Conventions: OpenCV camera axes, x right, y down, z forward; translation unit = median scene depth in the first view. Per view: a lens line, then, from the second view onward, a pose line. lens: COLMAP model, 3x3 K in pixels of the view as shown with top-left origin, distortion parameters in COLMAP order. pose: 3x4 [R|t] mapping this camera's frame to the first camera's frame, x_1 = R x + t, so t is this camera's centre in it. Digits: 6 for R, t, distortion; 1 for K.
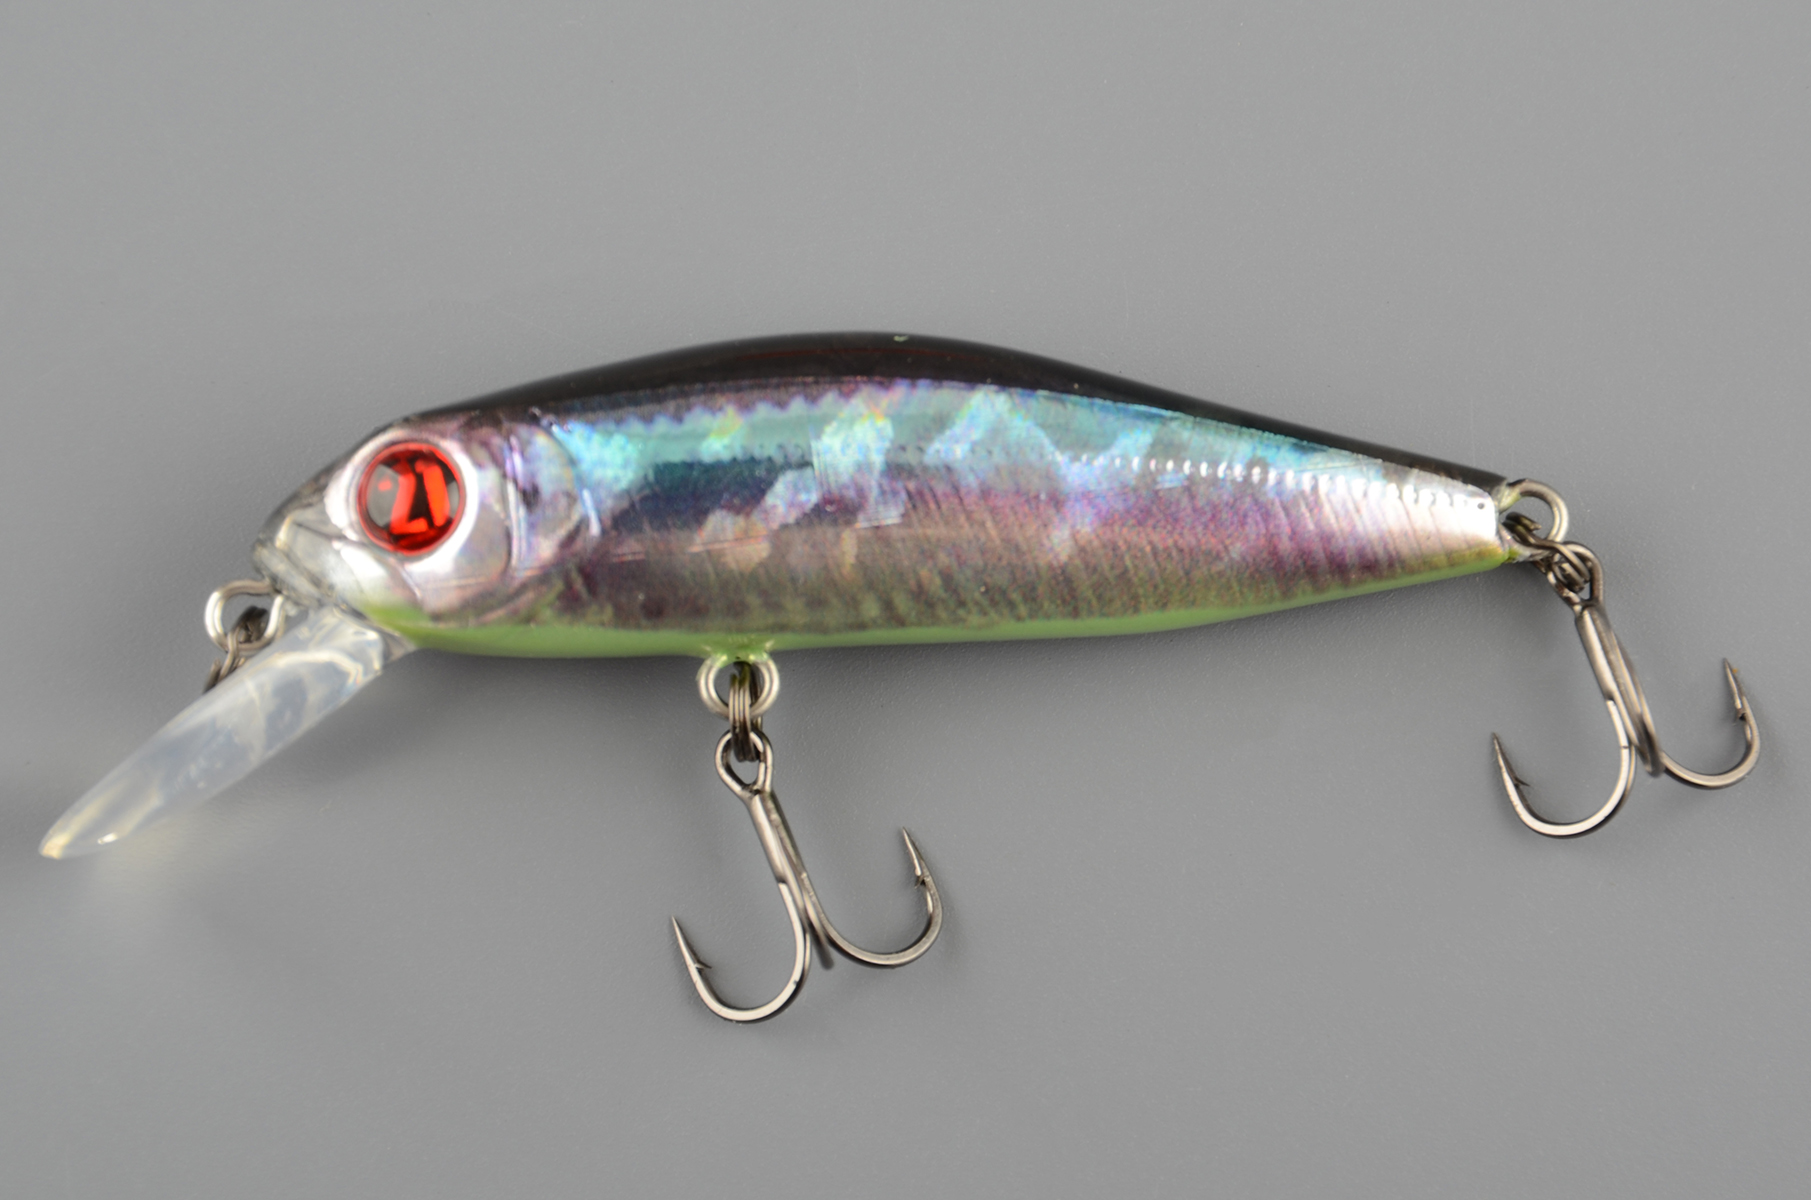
lens RADIAL K [[12111.7, 0, 918.0], [0, 12111.7, 608.7], [0, 0, 1]] dist [-4.404466, 0.000000]
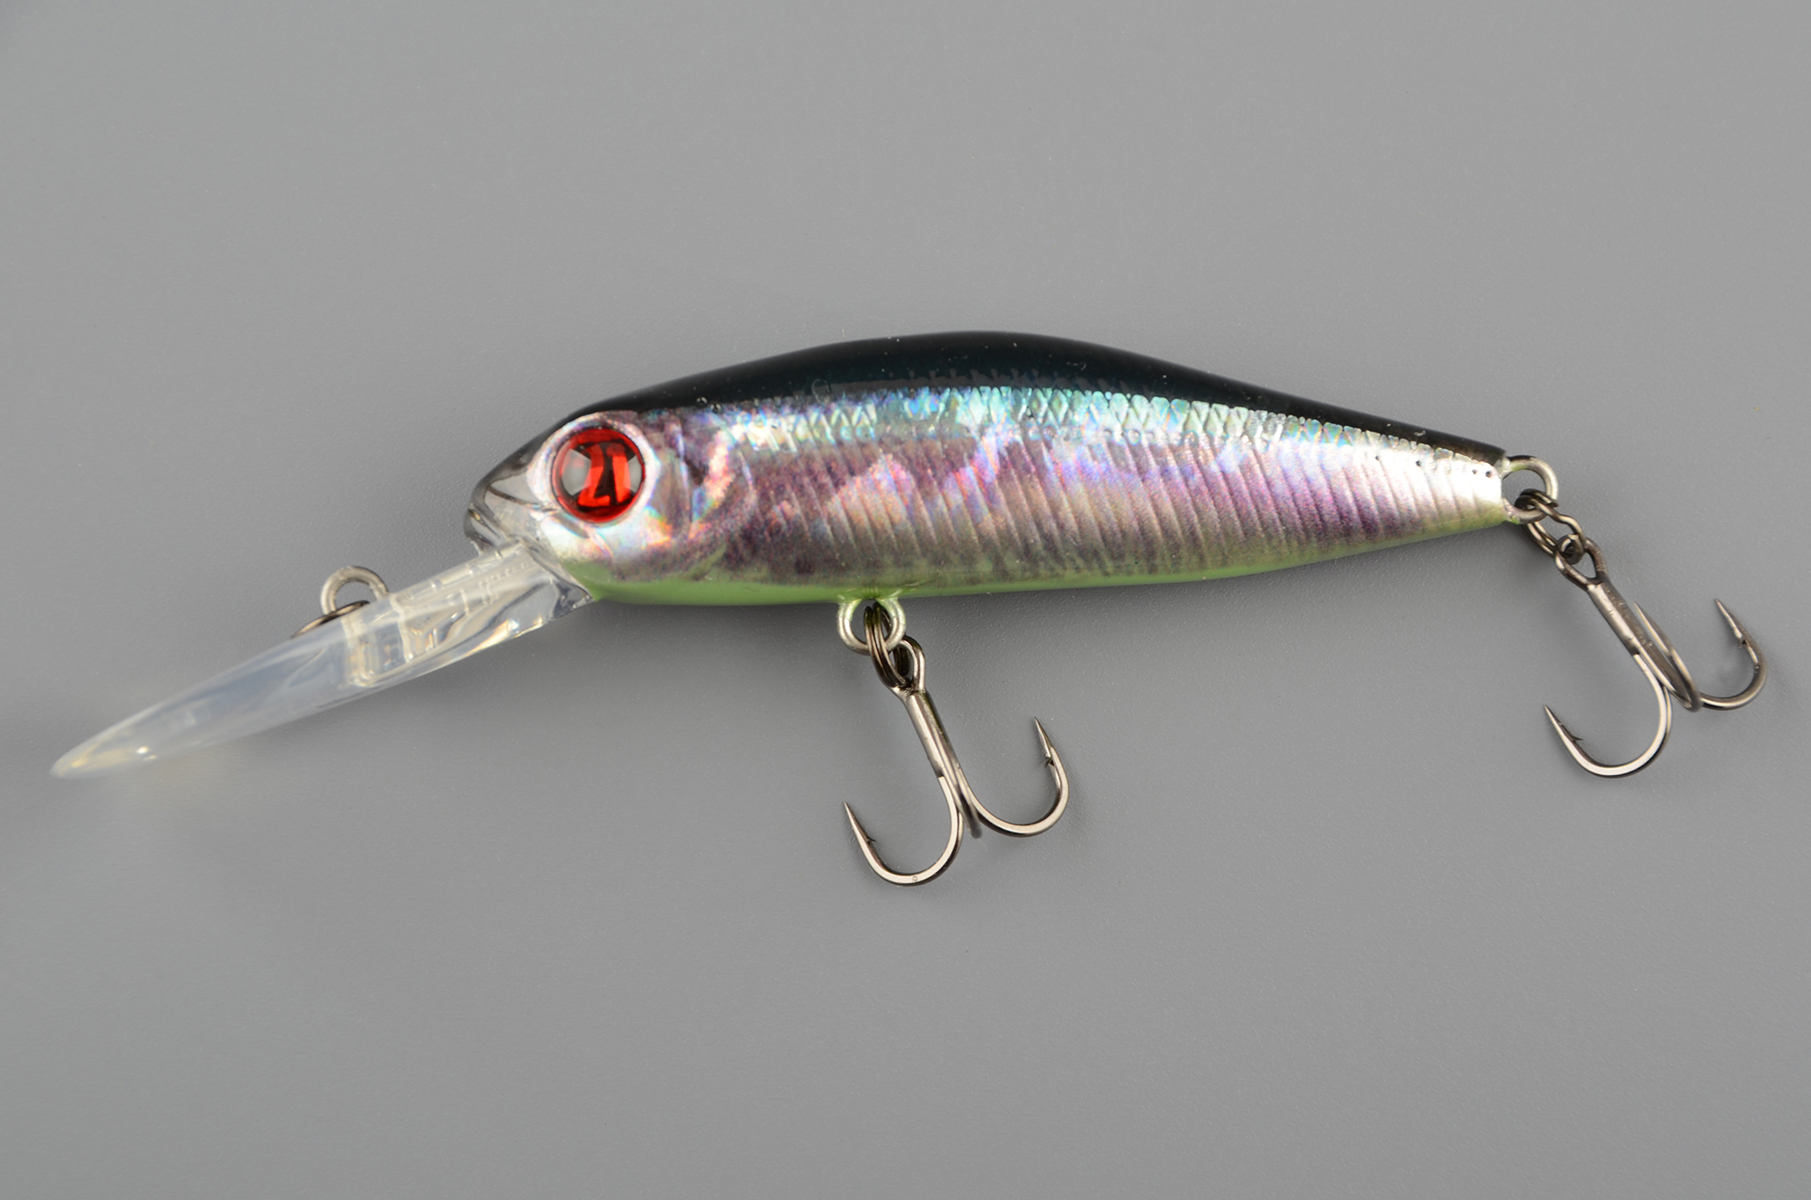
lens RADIAL K [[12111.7, 0, 910.7], [0, 12111.7, 595.1], [0, 0, 1]] dist [-4.404466, 0.000000]
pose [[0.999952, -0.006889, -0.006990, -0.003159], [0.006903, 0.999974, 0.002005, 0.000536], [0.006976, -0.002053, 0.999974, -0.189215]]
